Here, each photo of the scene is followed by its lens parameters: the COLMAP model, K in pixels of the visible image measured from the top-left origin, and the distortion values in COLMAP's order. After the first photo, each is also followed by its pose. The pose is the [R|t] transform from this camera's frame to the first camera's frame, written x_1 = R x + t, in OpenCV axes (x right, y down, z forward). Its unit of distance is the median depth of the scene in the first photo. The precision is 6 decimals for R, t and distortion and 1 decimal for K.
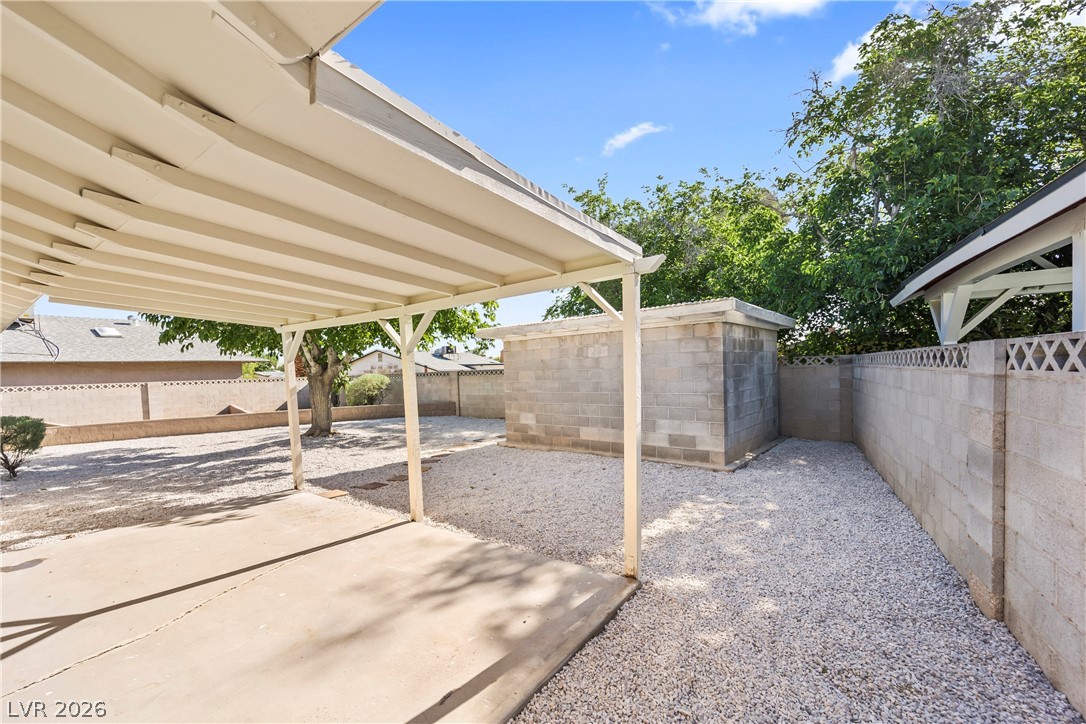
lens RADIAL K [[437.3, 0, 543.0], [0, 437.3, 362.0], [0, 0, 1]] dist [0.000261, -0.000274]
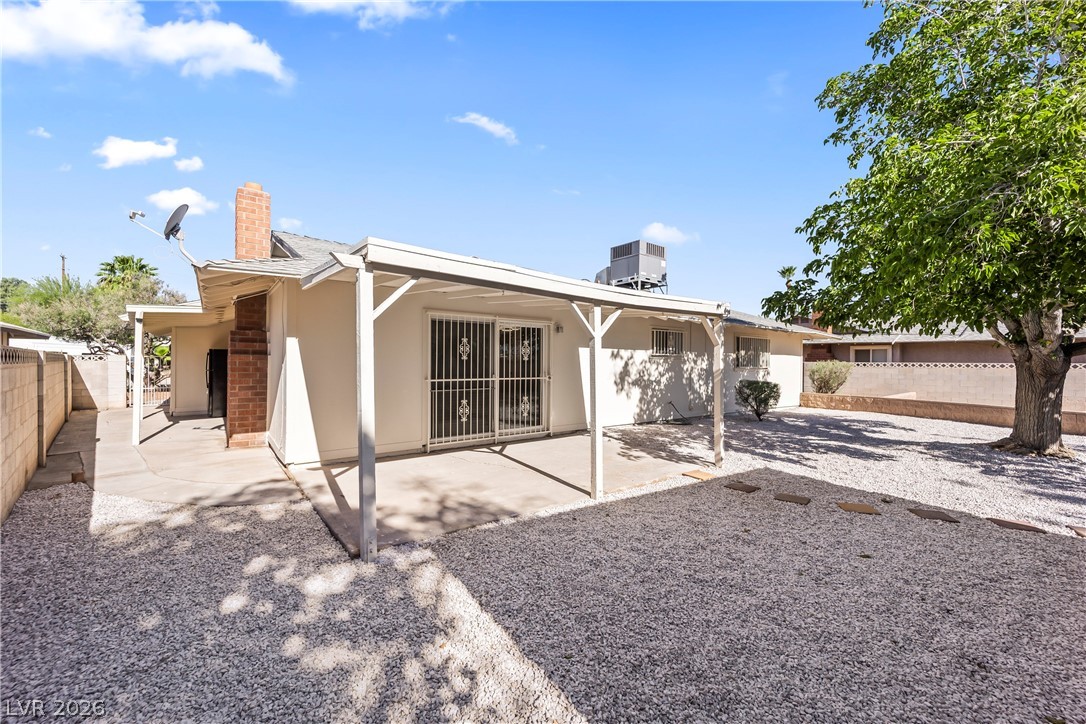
lens RADIAL K [[437.3, 0, 543.0], [0, 437.3, 362.0], [0, 0, 1]] dist [0.000261, -0.000274]
pose [[-0.260728, 0.038852, -0.964630, 1.020074], [0.013119, 0.999240, 0.036700, -0.009728], [0.965323, -0.003087, -0.261040, 1.560240]]
